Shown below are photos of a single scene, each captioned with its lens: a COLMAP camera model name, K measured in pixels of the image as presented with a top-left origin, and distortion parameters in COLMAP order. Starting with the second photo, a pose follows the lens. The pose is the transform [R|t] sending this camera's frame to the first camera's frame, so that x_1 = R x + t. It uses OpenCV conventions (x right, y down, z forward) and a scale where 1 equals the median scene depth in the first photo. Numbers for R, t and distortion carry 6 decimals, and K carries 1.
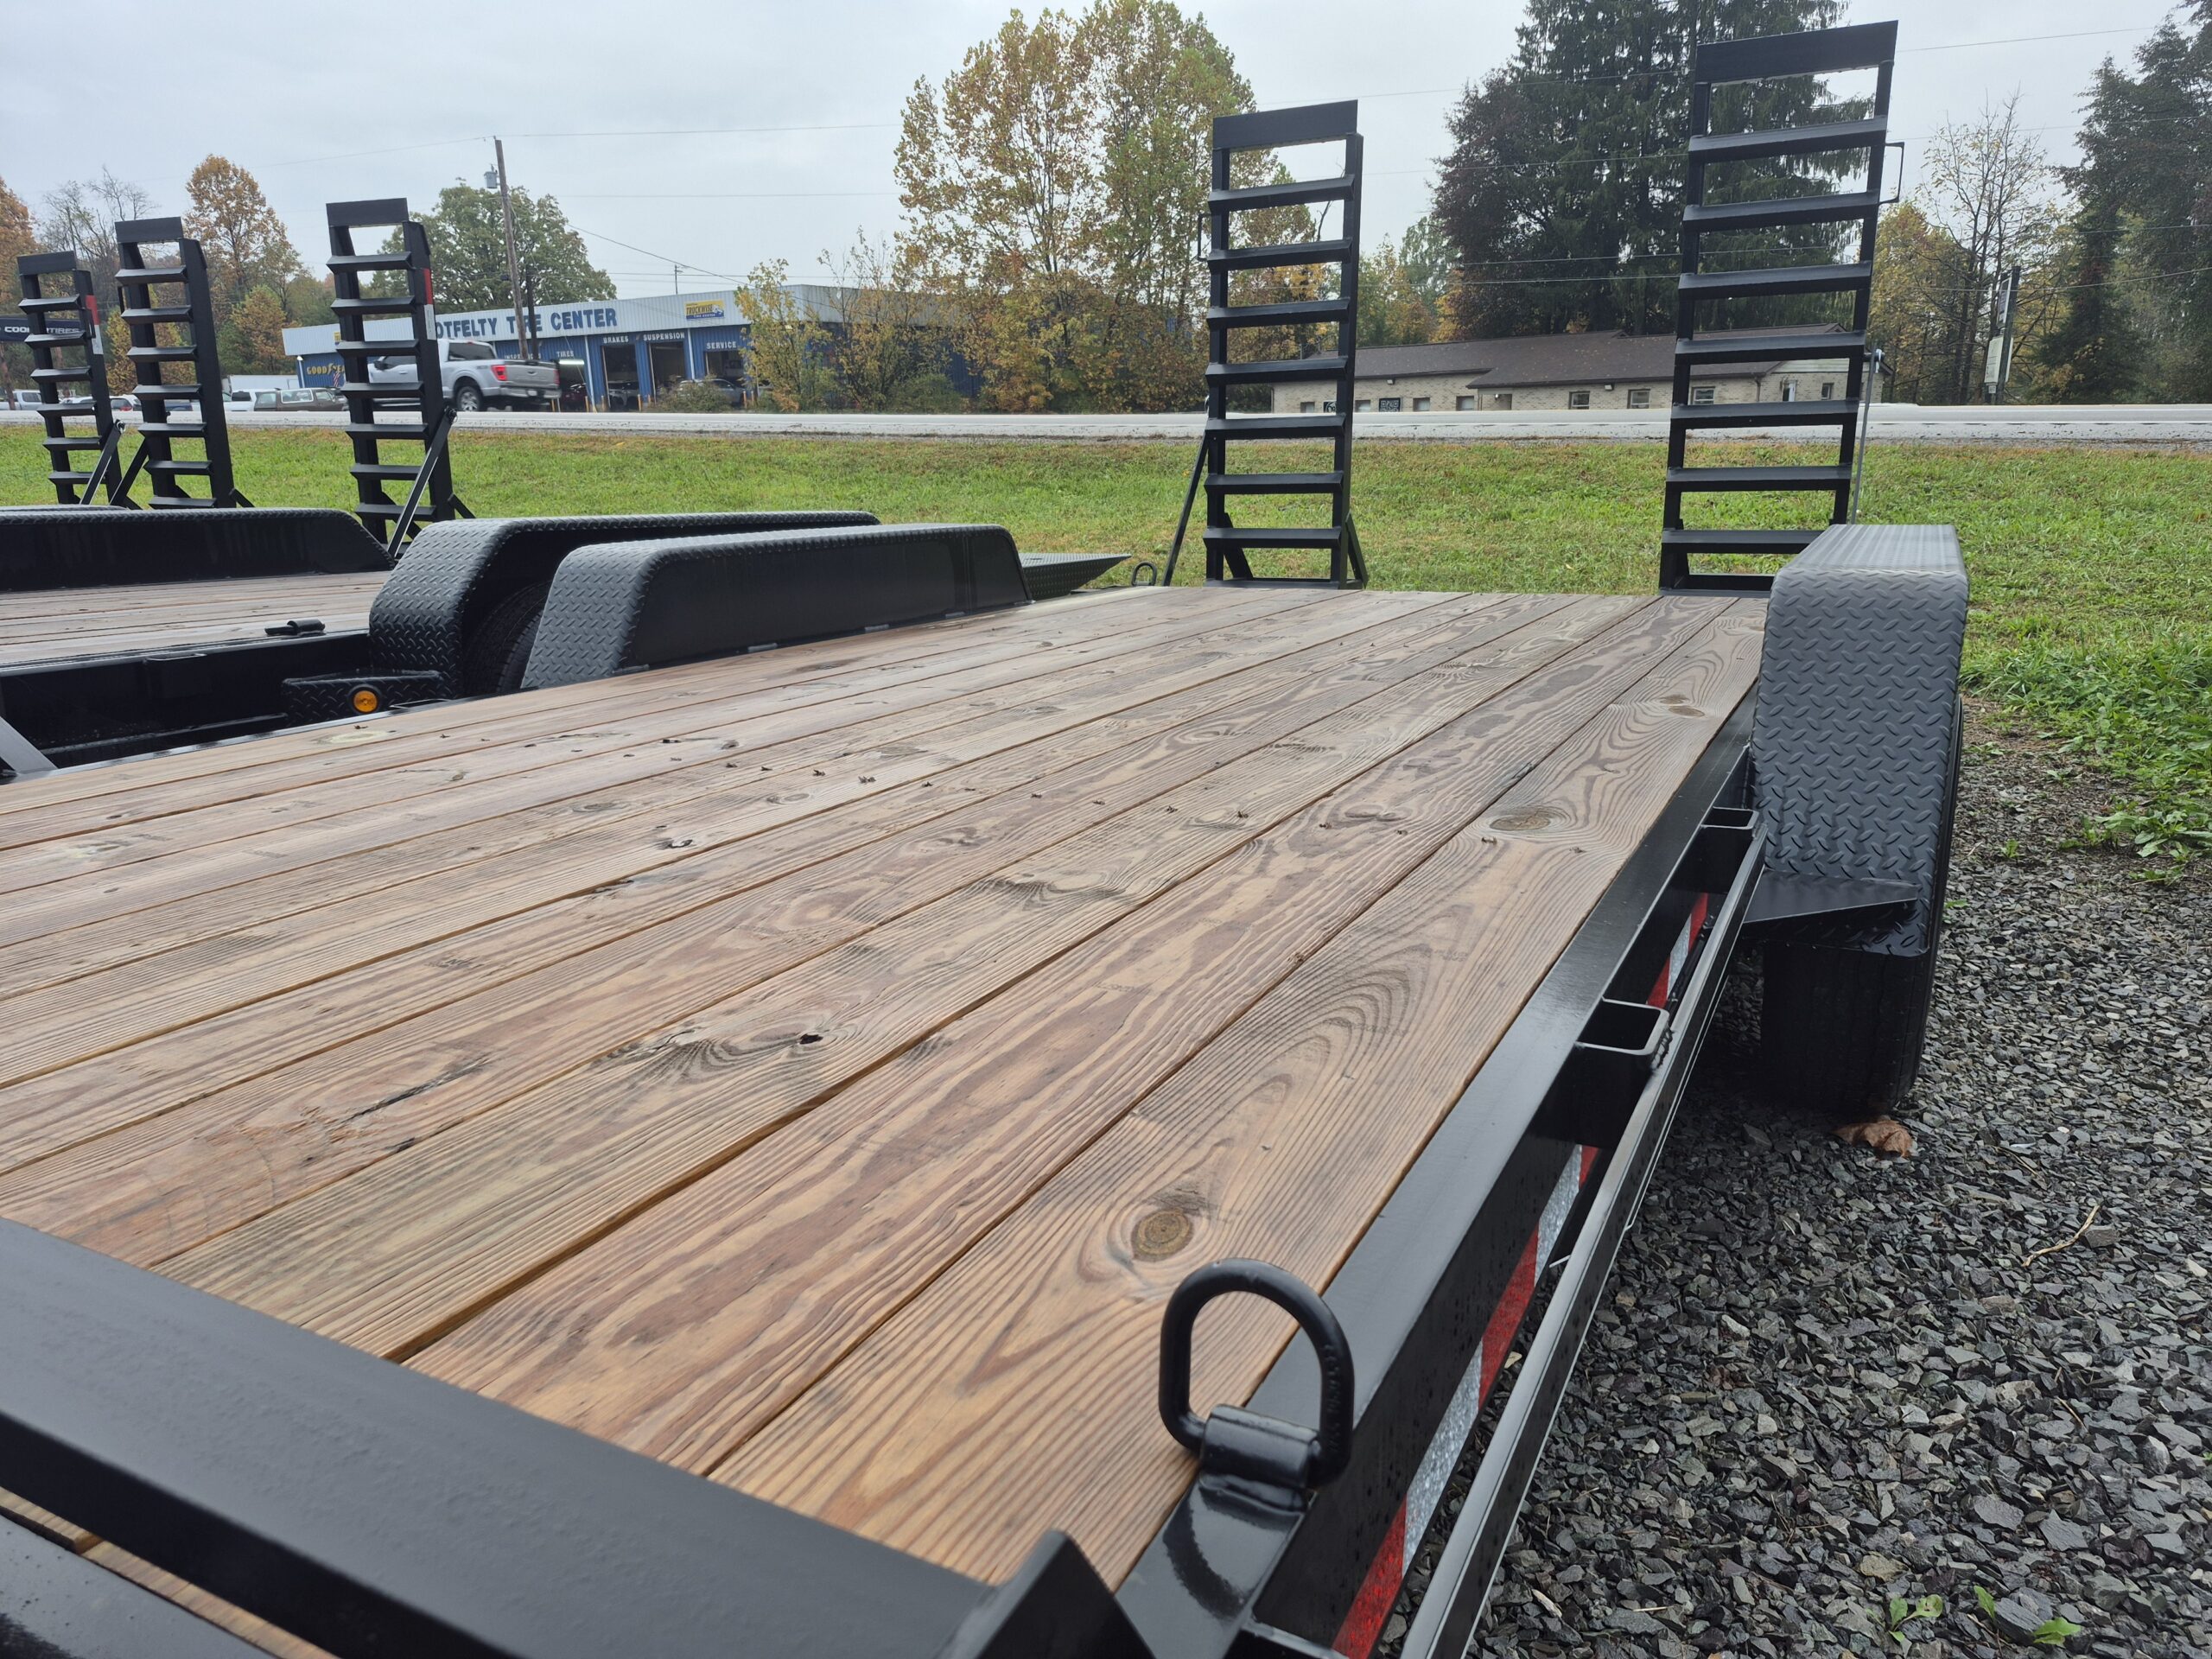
lens RADIAL K [[1520.8, 0, 1106.0], [0, 1520.8, 829.5], [0, 0, 1]] dist [0.004178, 0.001117]
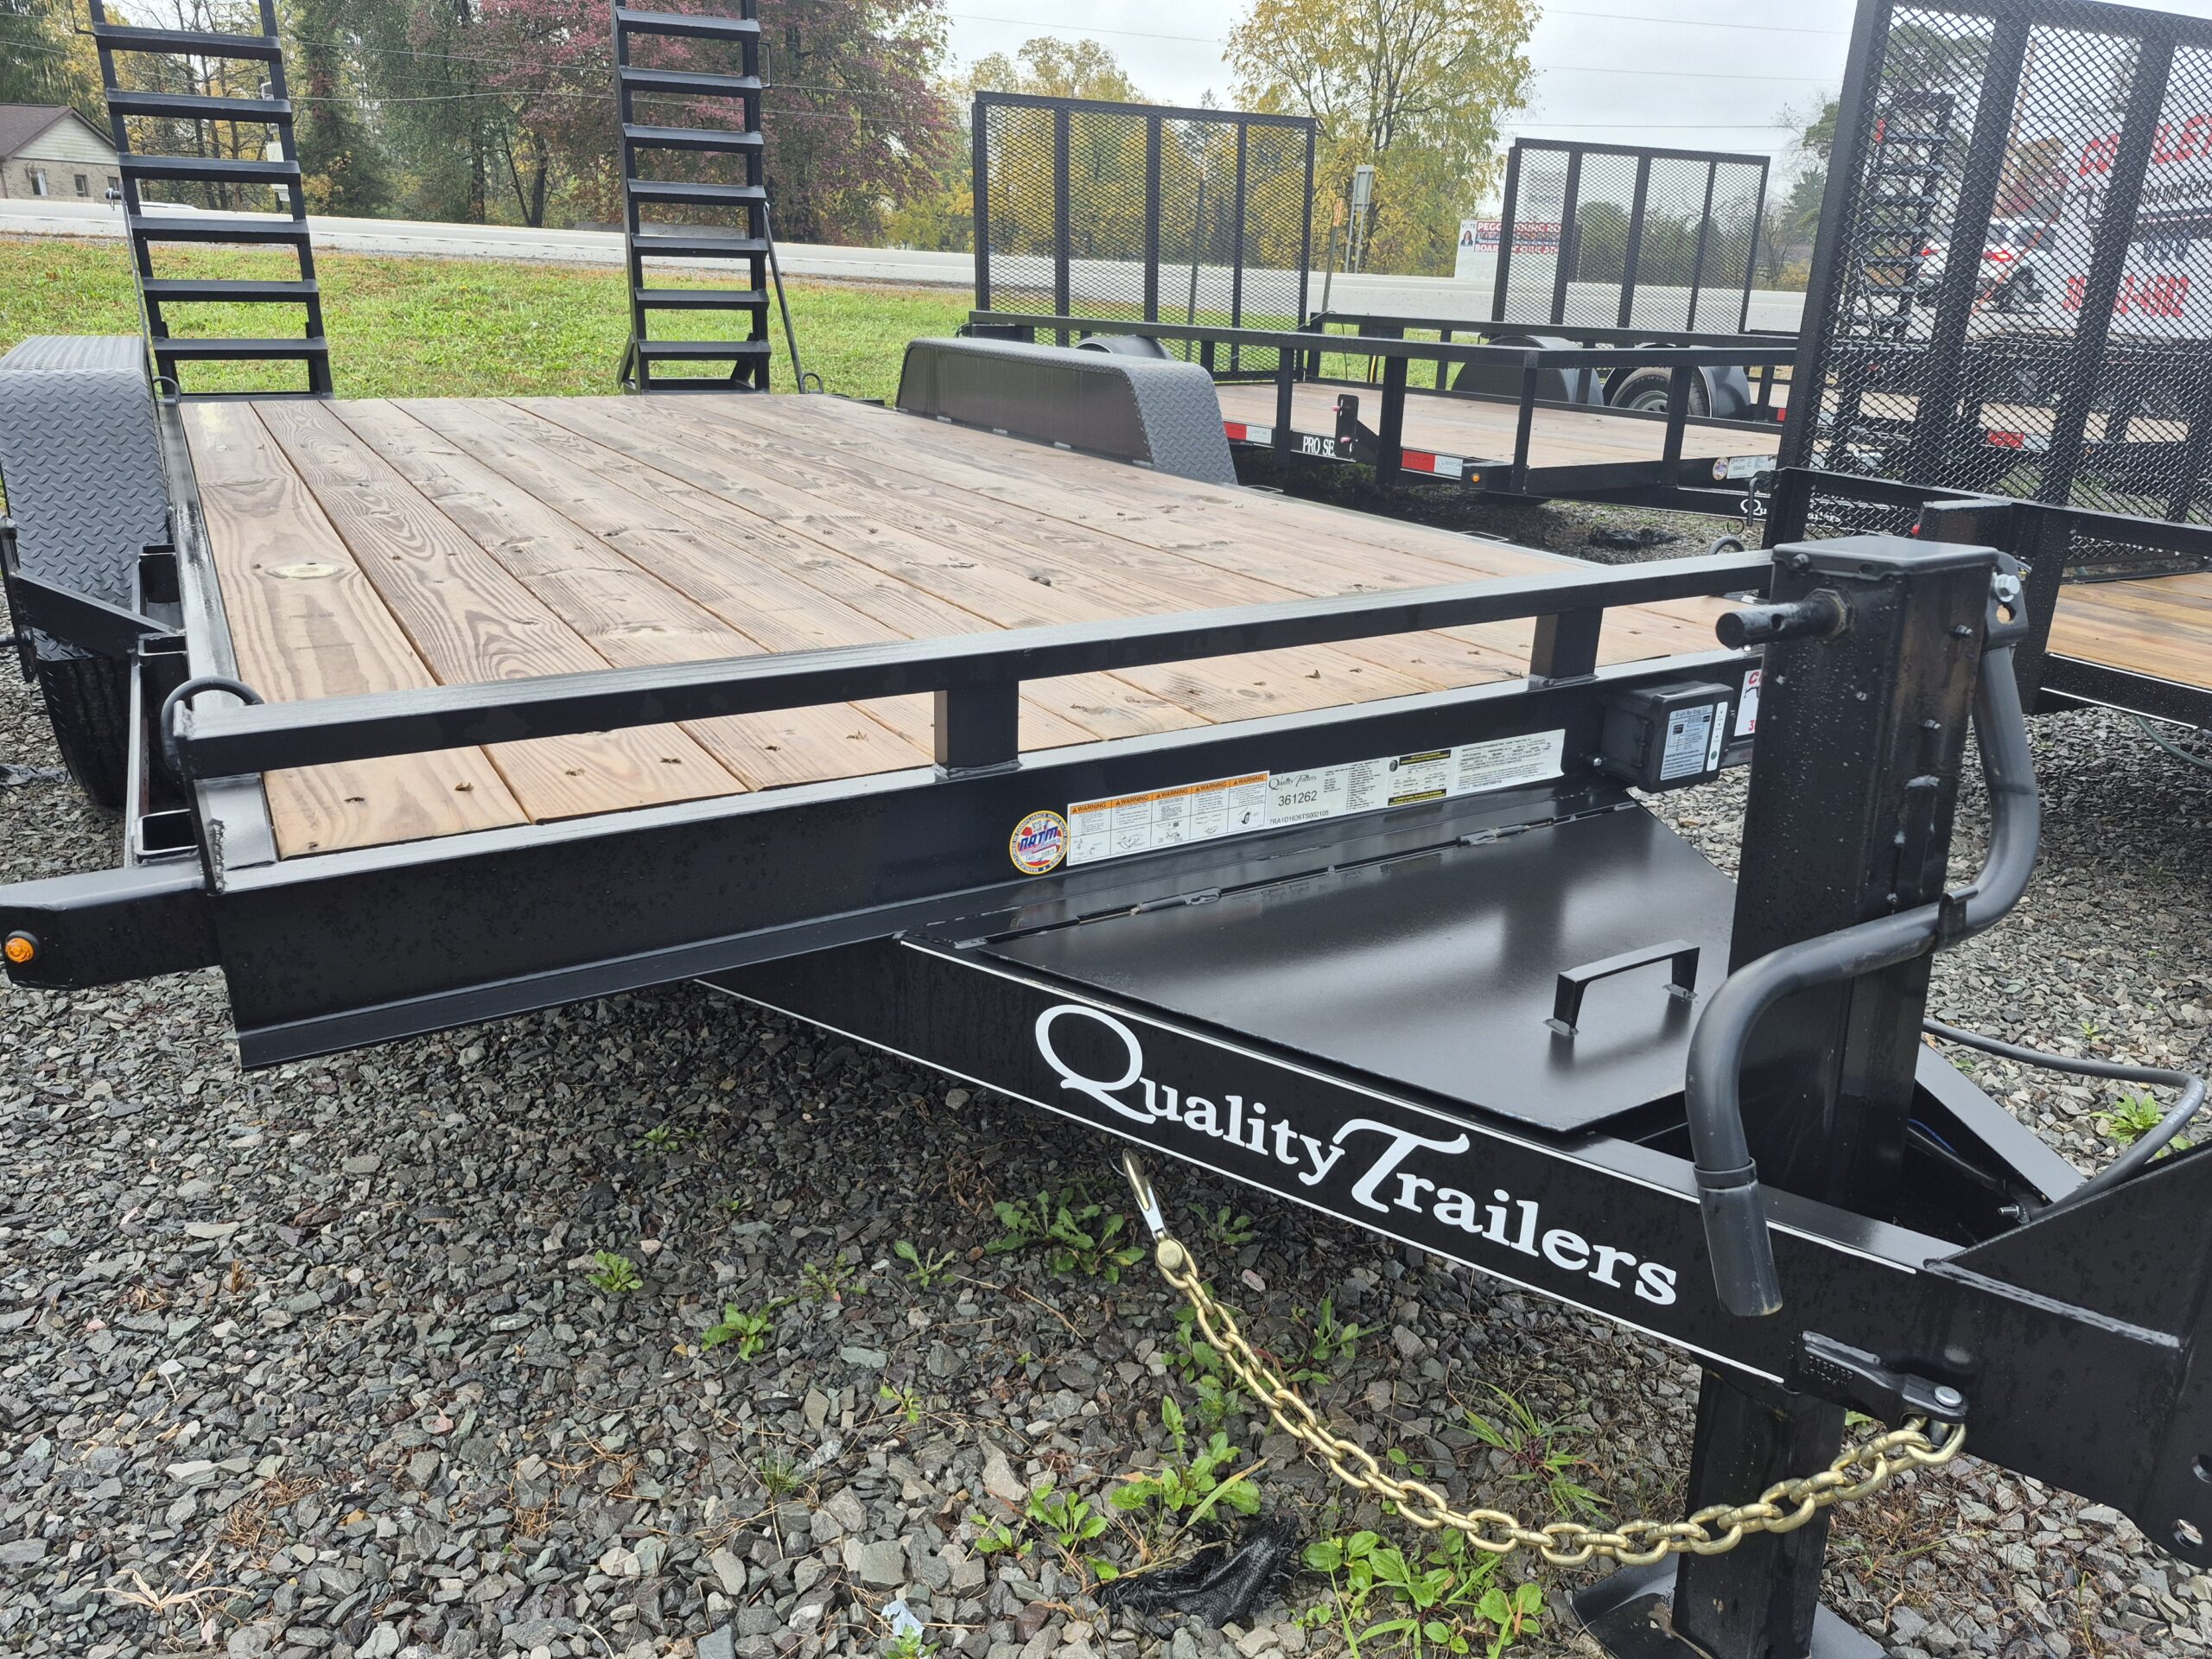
lens RADIAL K [[1520.8, 0, 1106.0], [0, 1520.8, 829.5], [0, 0, 1]] dist [0.004178, 0.001117]
pose [[0.527407, -0.258818, 0.809231, -0.469798], [0.162772, 0.965608, 0.202748, -0.005736], [-0.833875, 0.024789, 0.551397, 0.025104]]
